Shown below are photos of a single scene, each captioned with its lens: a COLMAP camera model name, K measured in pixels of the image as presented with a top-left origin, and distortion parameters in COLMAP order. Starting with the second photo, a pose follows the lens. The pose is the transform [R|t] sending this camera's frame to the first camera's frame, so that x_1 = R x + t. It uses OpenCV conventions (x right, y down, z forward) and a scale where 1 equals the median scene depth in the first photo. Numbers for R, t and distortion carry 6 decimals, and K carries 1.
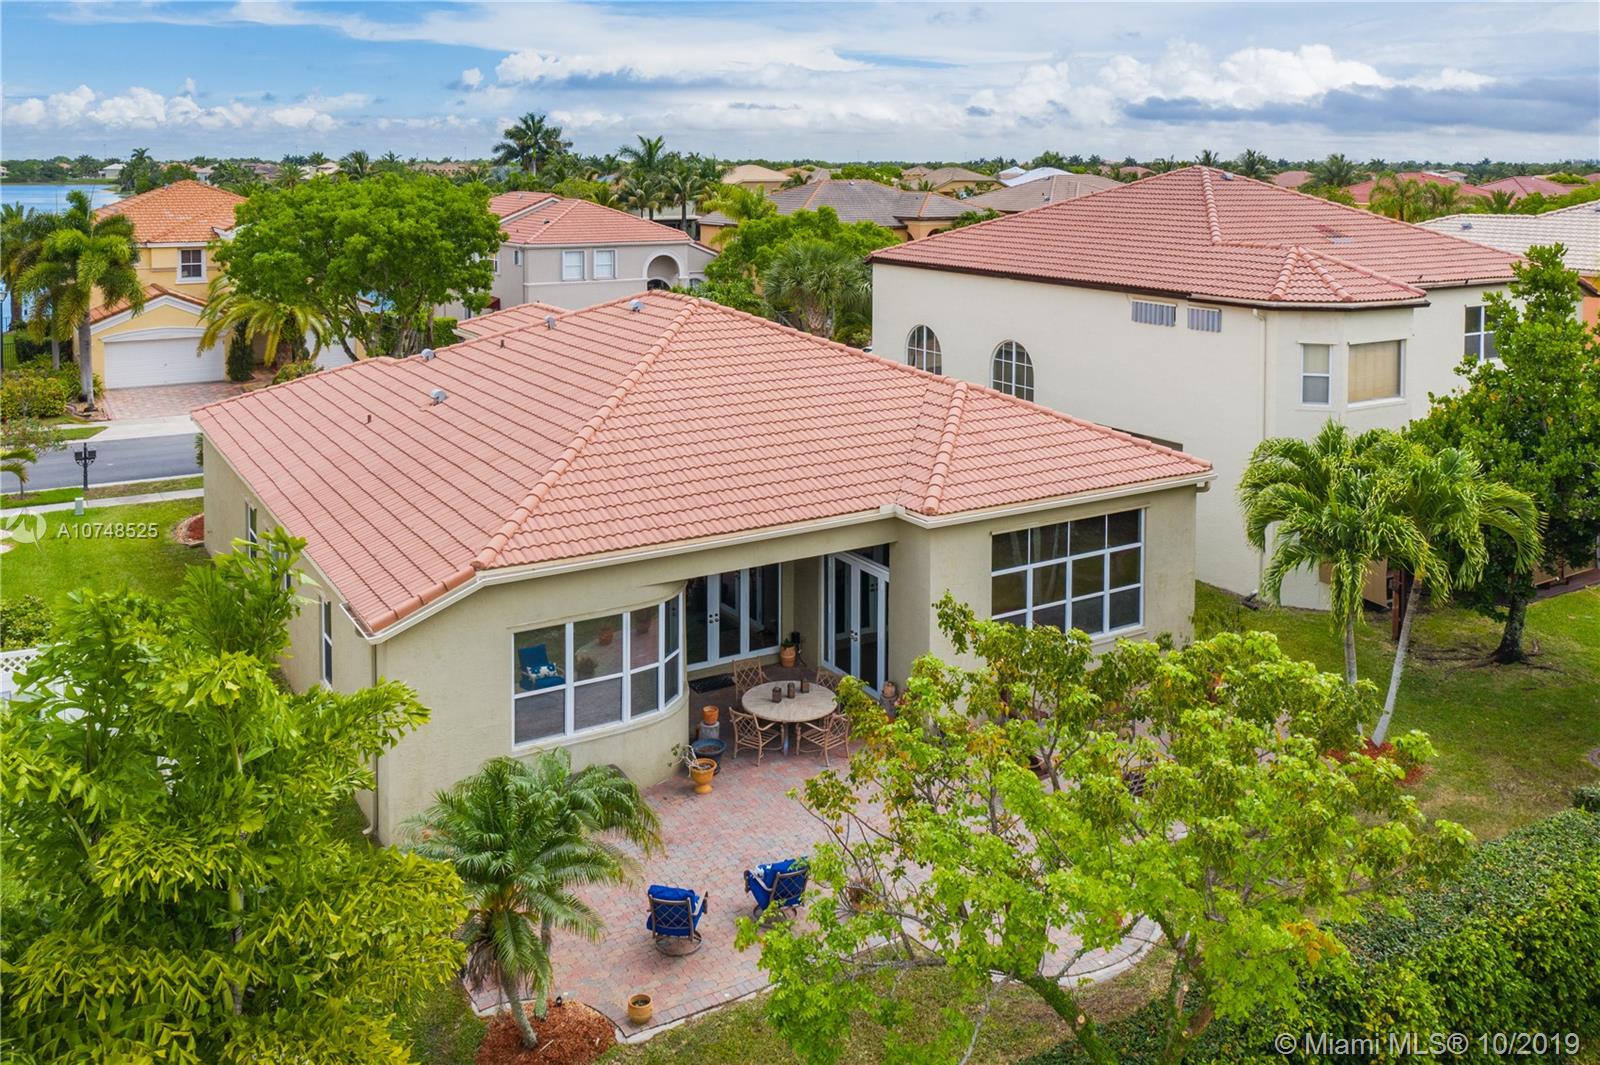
lens RADIAL K [[1308.8, 0, 795.1], [0, 1308.8, 534.1], [0, 0, 1]] dist [-0.006252, 0.008589]
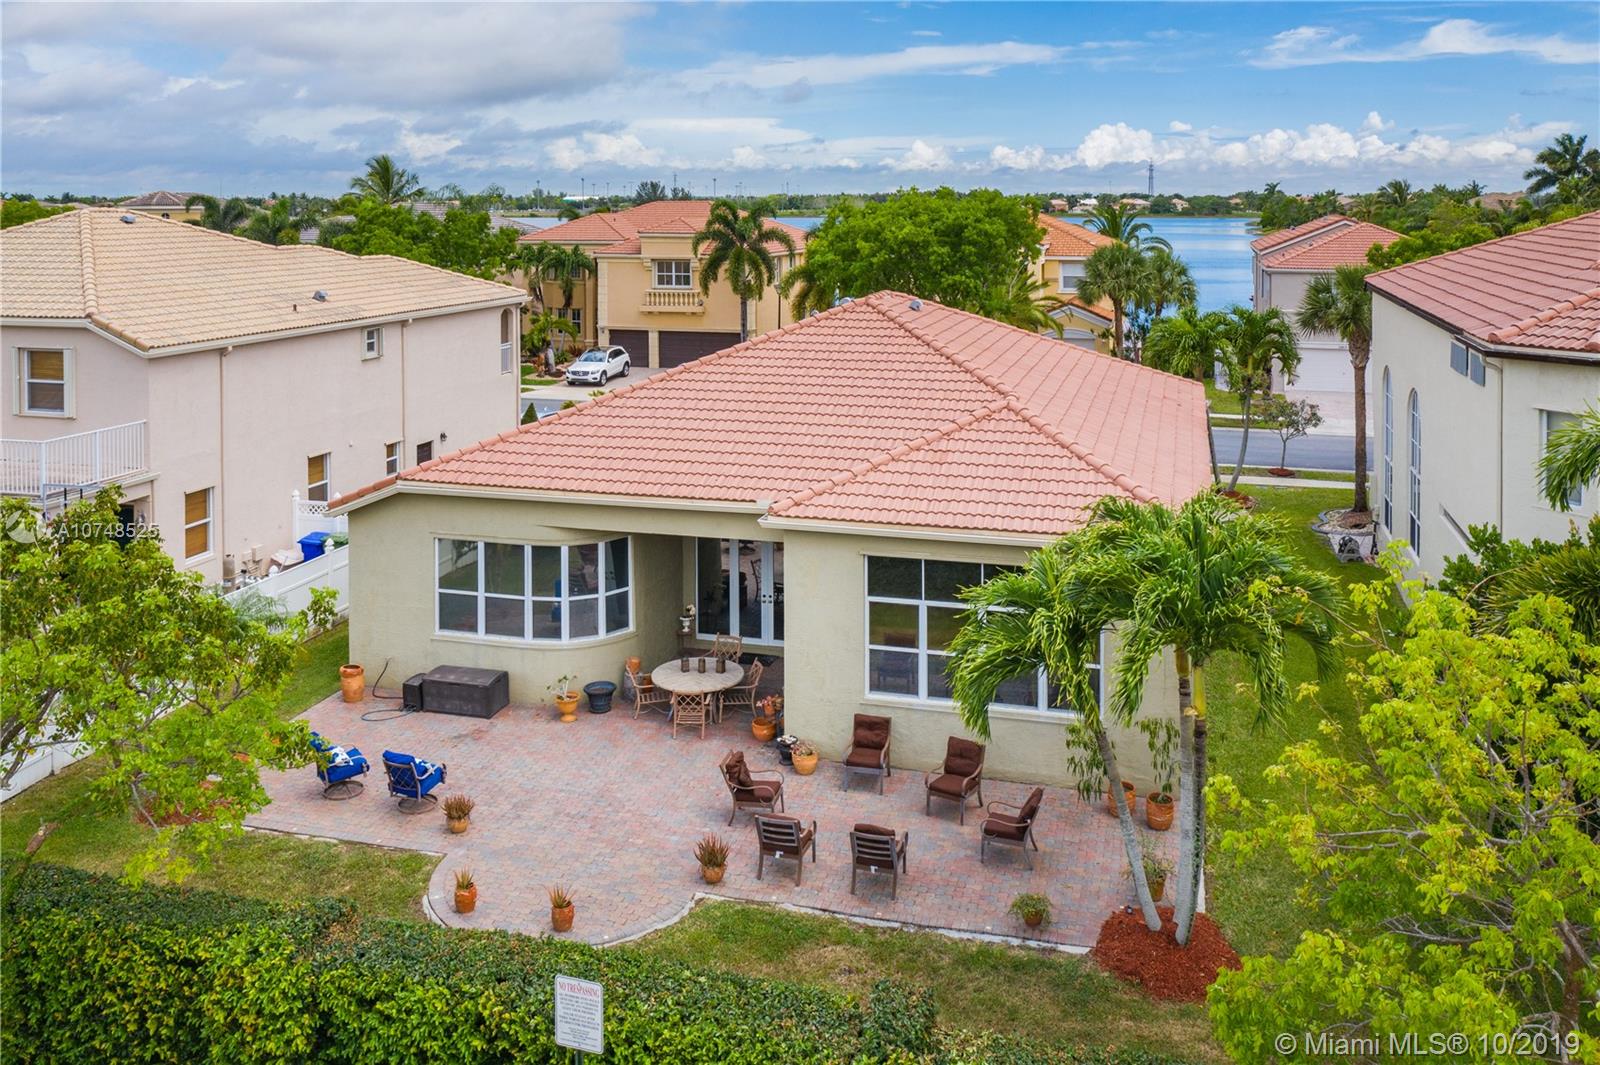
lens RADIAL K [[1308.8, 0, 795.1], [0, 1308.8, 534.1], [0, 0, 1]] dist [-0.006252, 0.008589]
pose [[0.675612, 0.178096, -0.715423, 0.628636], [-0.196240, 0.978819, 0.058346, -0.046740], [0.710660, 0.100975, 0.696251, 0.263775]]
